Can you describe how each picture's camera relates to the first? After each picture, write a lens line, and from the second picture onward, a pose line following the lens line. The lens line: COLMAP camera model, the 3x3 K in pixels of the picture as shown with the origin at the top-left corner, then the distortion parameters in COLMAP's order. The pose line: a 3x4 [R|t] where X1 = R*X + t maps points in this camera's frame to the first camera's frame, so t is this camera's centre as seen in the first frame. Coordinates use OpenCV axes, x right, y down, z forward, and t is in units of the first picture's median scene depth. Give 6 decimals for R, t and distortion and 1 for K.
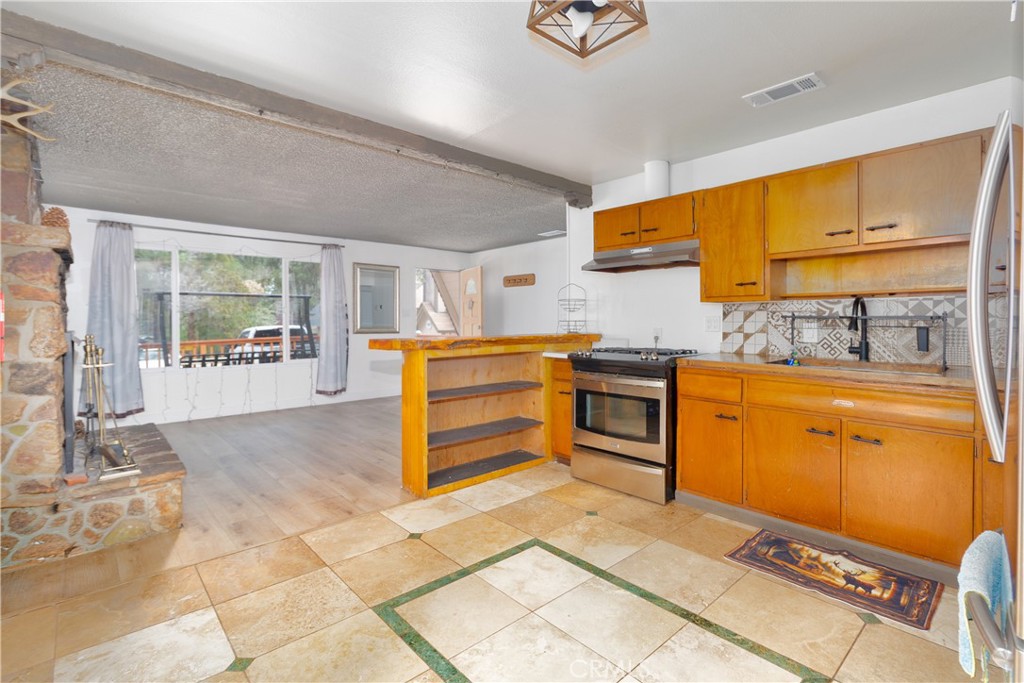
lens RADIAL K [[493.9, 0, 529.2], [0, 493.9, 321.4], [0, 0, 1]] dist [0.002148, 0.000098]
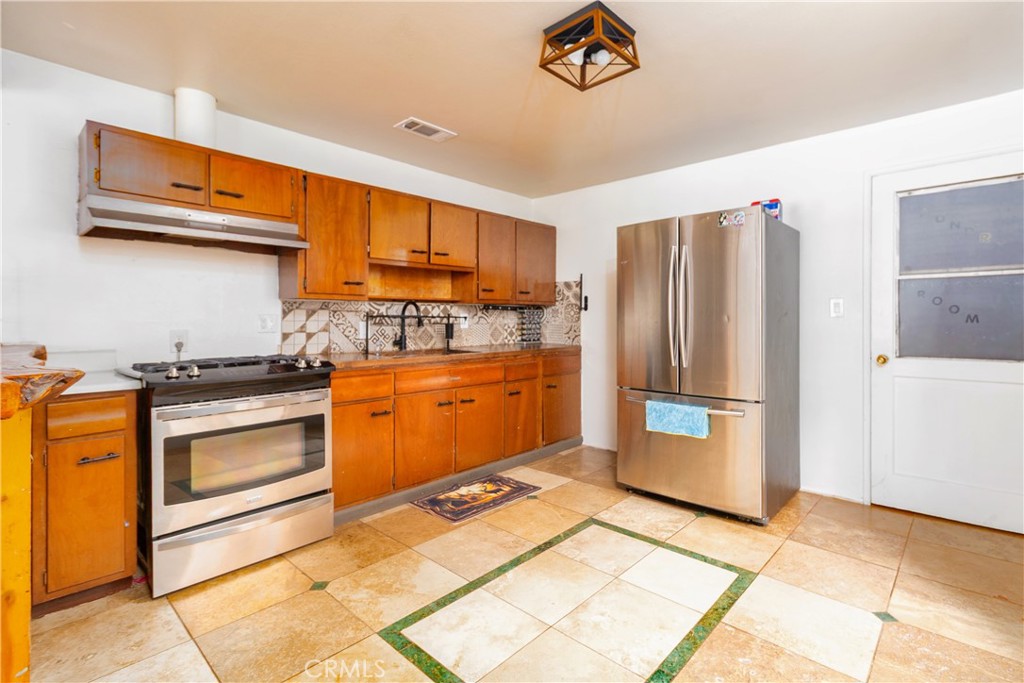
lens RADIAL K [[493.9, 0, 529.2], [0, 493.9, 321.4], [0, 0, 1]] dist [0.002148, 0.000098]
pose [[-0.113942, -0.001534, 0.993486, -0.678196], [0.005840, 0.999980, 0.002214, 0.002797], [-0.993470, 0.006054, -0.113931, 0.841181]]
